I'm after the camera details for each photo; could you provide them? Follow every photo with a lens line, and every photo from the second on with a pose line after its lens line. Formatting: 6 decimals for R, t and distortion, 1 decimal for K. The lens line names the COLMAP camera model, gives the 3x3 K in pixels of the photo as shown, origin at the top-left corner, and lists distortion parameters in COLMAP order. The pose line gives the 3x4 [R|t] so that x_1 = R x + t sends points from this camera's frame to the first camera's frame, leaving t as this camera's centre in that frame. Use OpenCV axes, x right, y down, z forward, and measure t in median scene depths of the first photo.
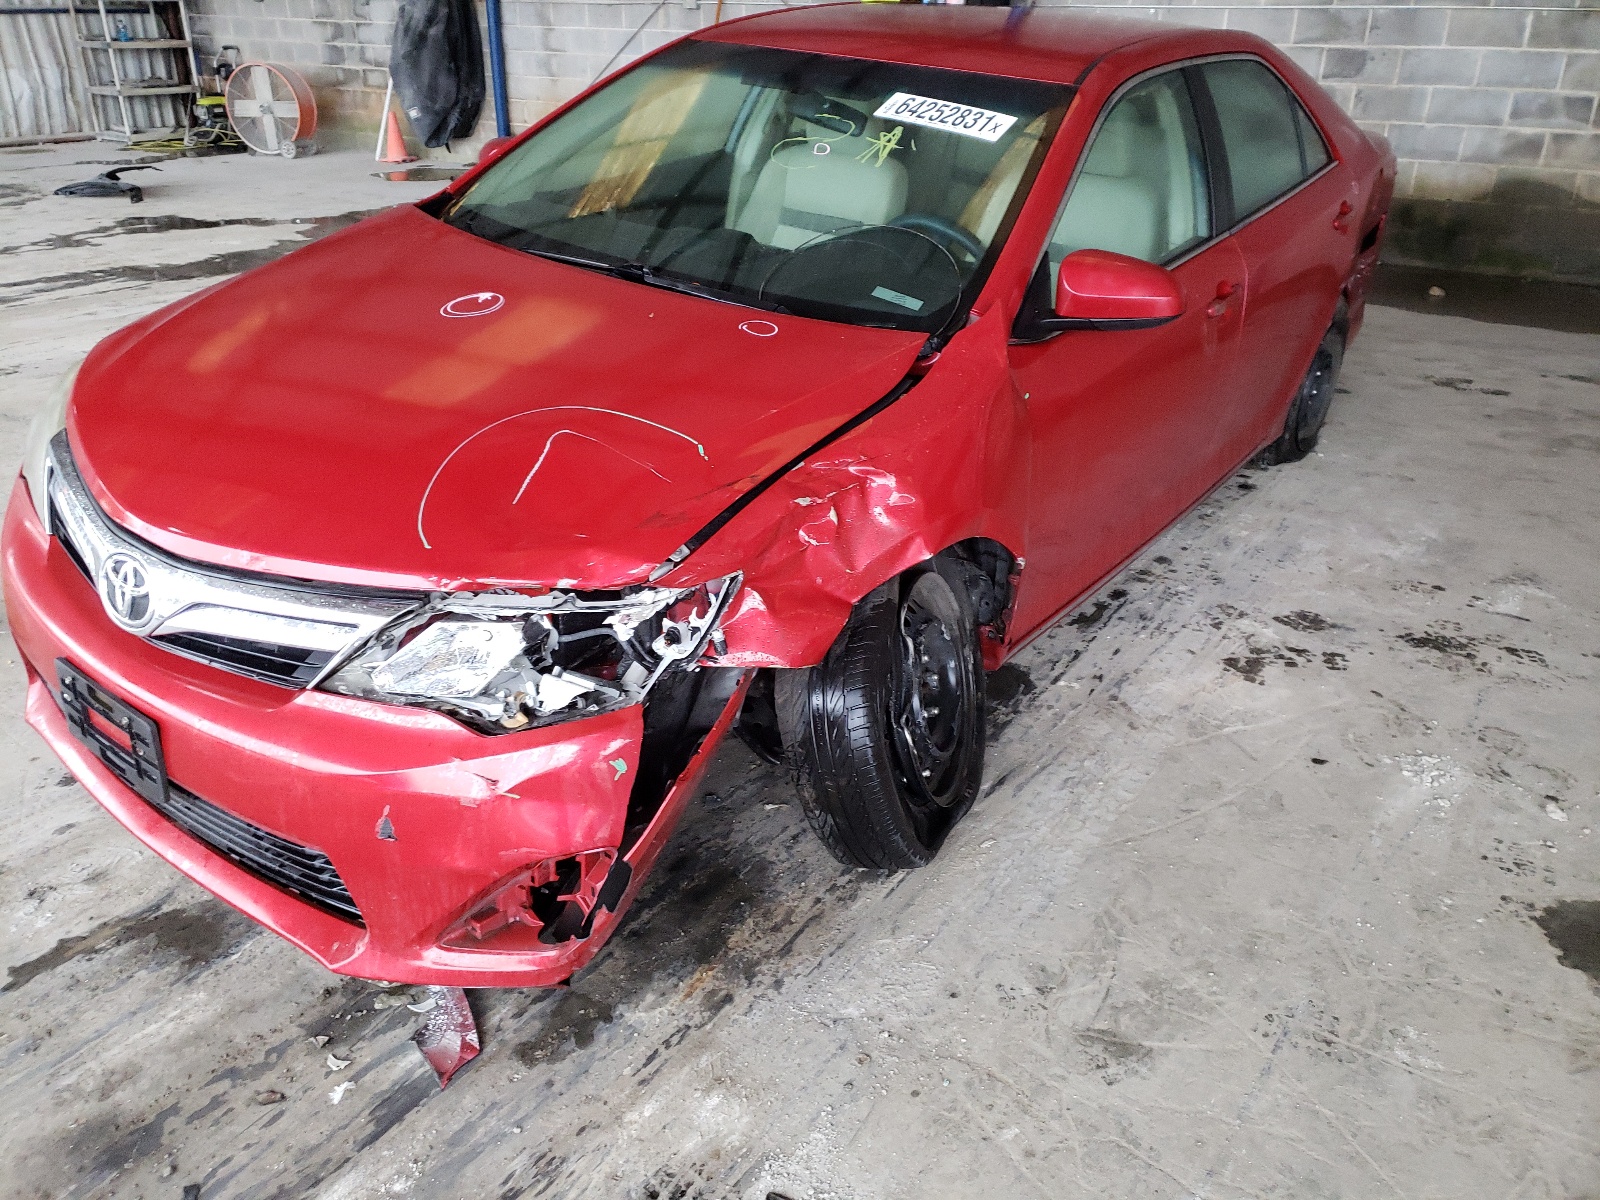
lens RADIAL K [[1239.1, 0, 800.9], [0, 1239.1, 560.4], [0, 0, 1]] dist [-0.016231, 0.051252]
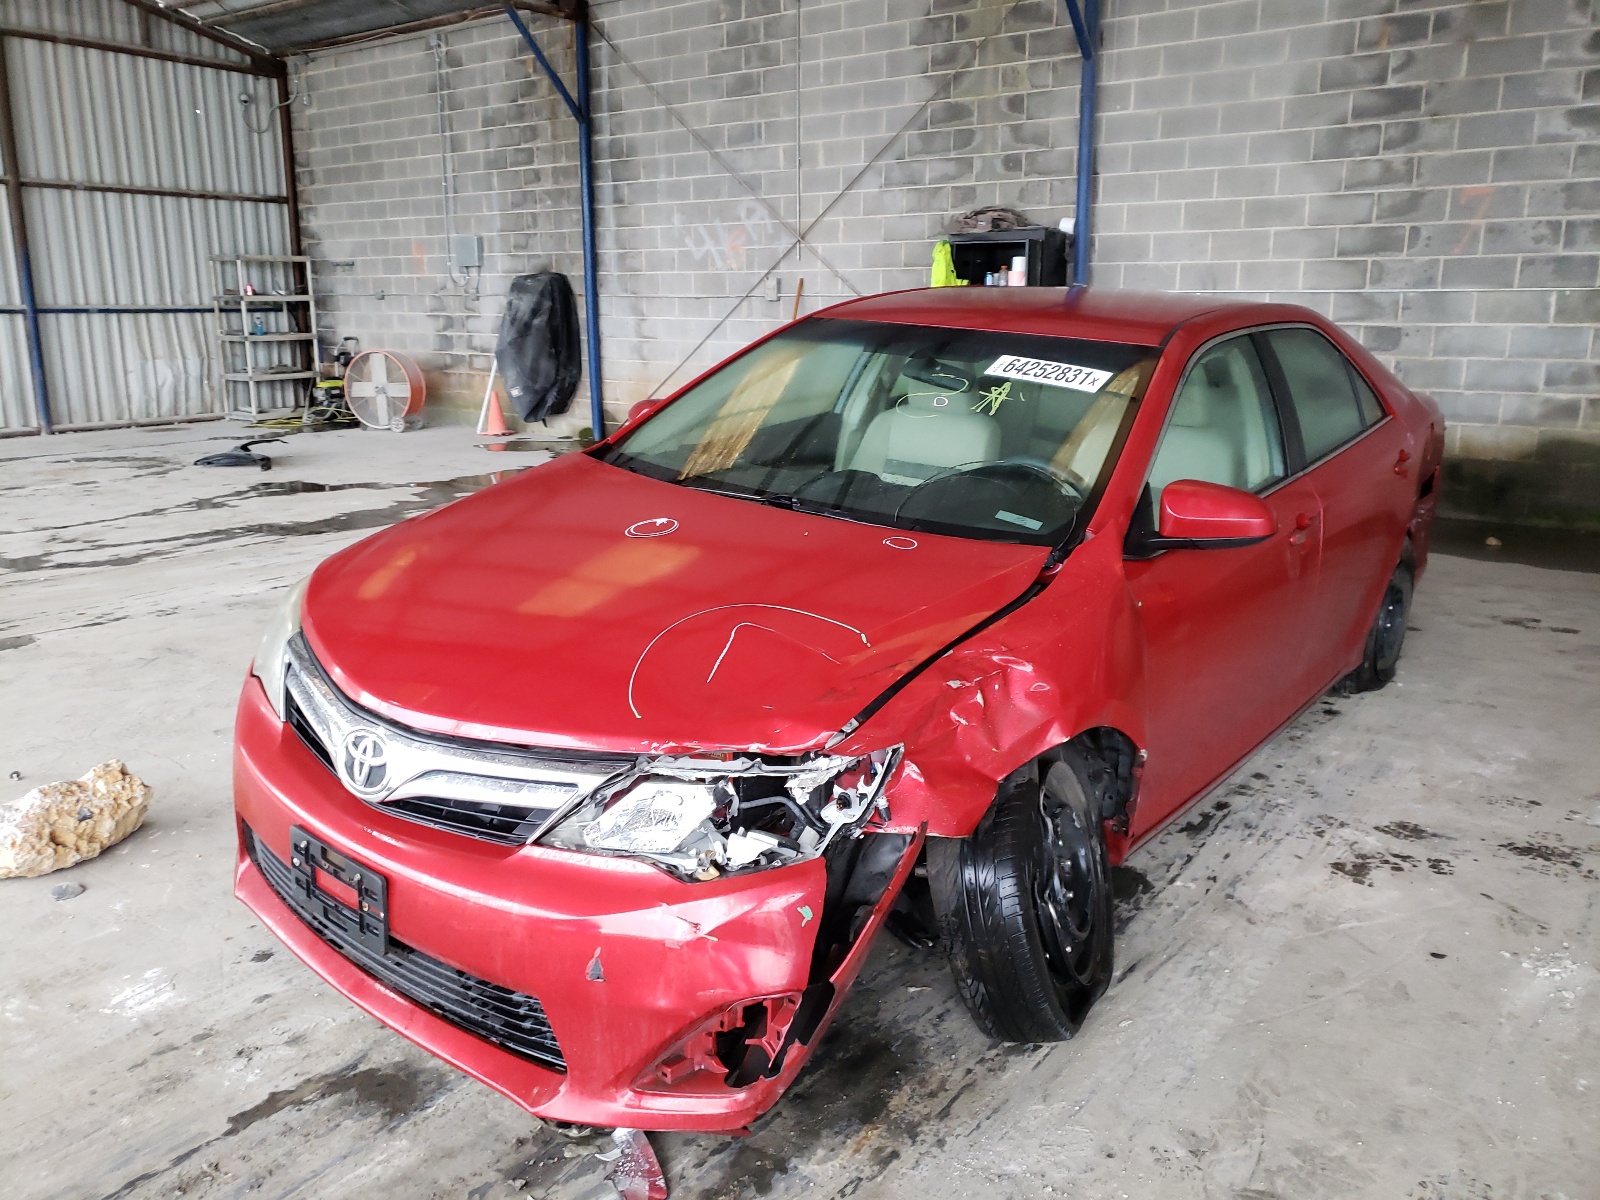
lens RADIAL K [[1239.1, 0, 800.9], [0, 1239.1, 560.4], [0, 0, 1]] dist [-0.016231, 0.051252]
pose [[0.999131, -0.001973, -0.041635, -0.076362], [-0.006905, 0.977247, -0.211992, 0.067458], [0.041106, 0.212096, 0.976384, -0.115687]]
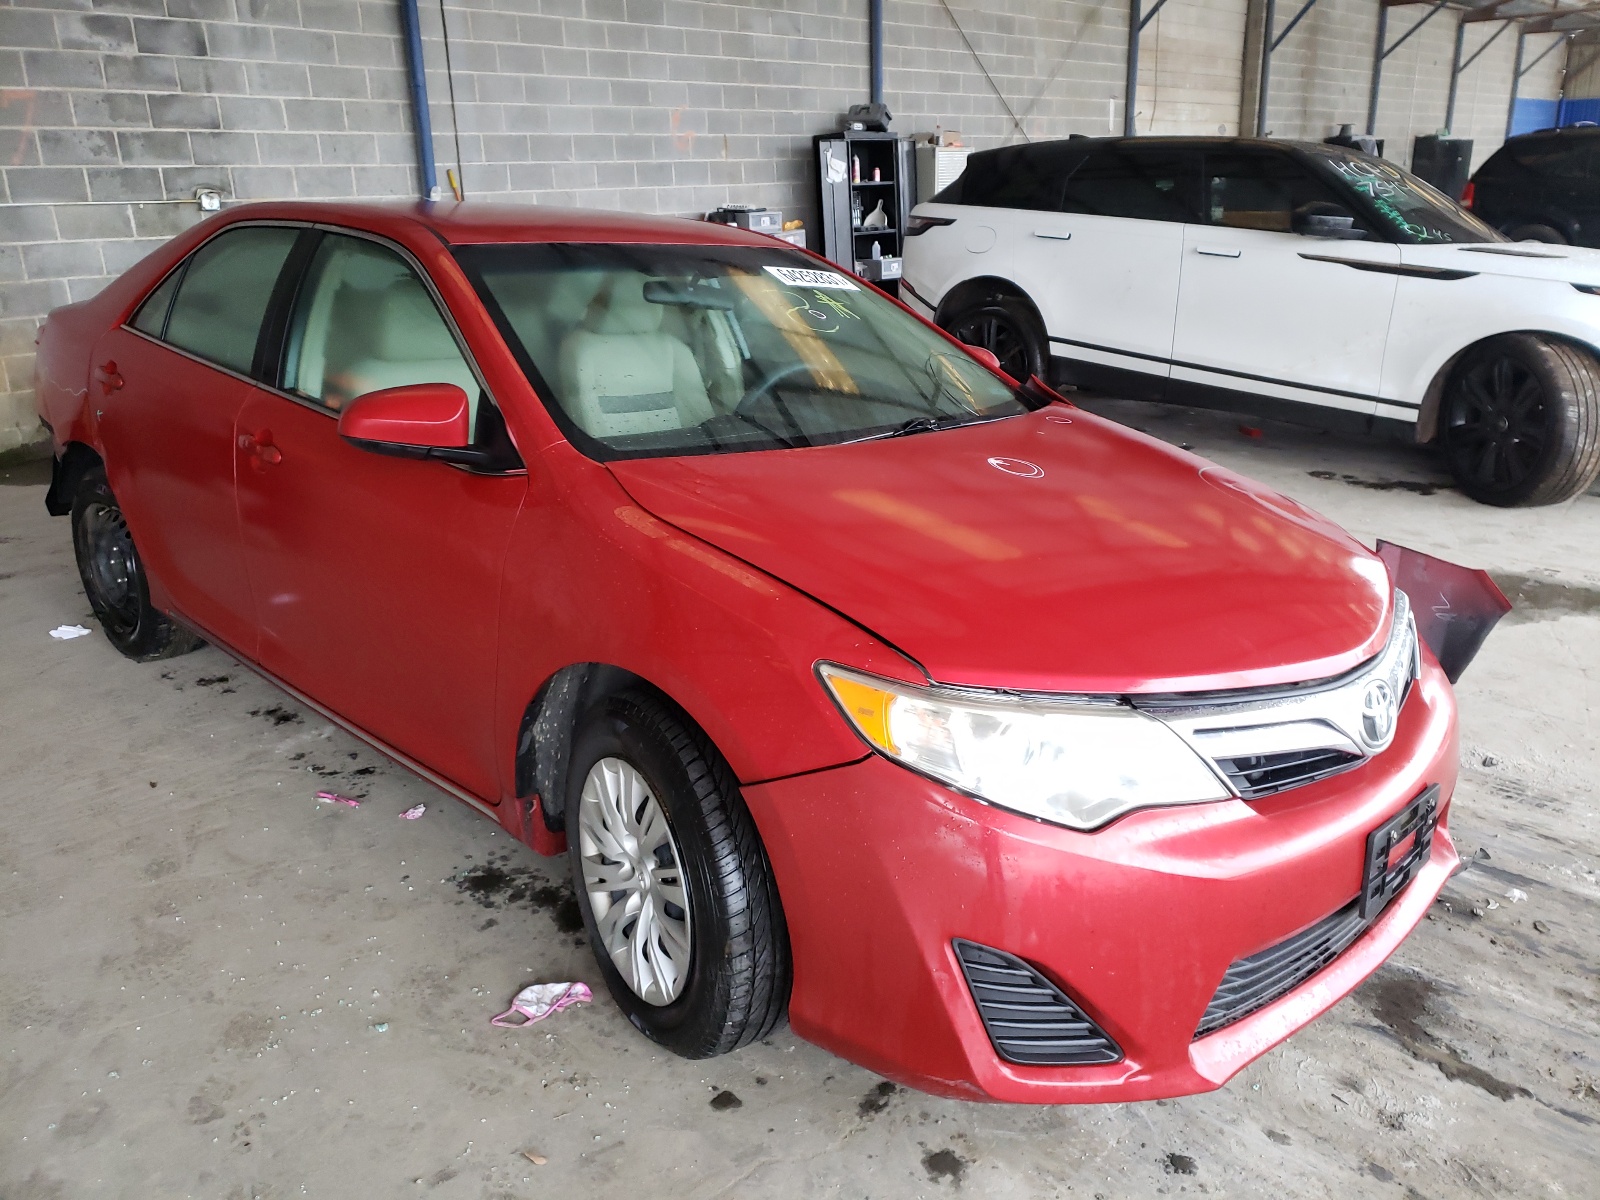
lens RADIAL K [[1219.9, 0, 799.9], [0, 1219.9, 562.6], [0, 0, 1]] dist [0.054195, -0.053639]
pose [[0.142525, -0.302249, 0.942514, -1.276930], [0.429244, 0.876906, 0.216300, -0.428544], [-0.891872, 0.373740, 0.254720, 0.912980]]
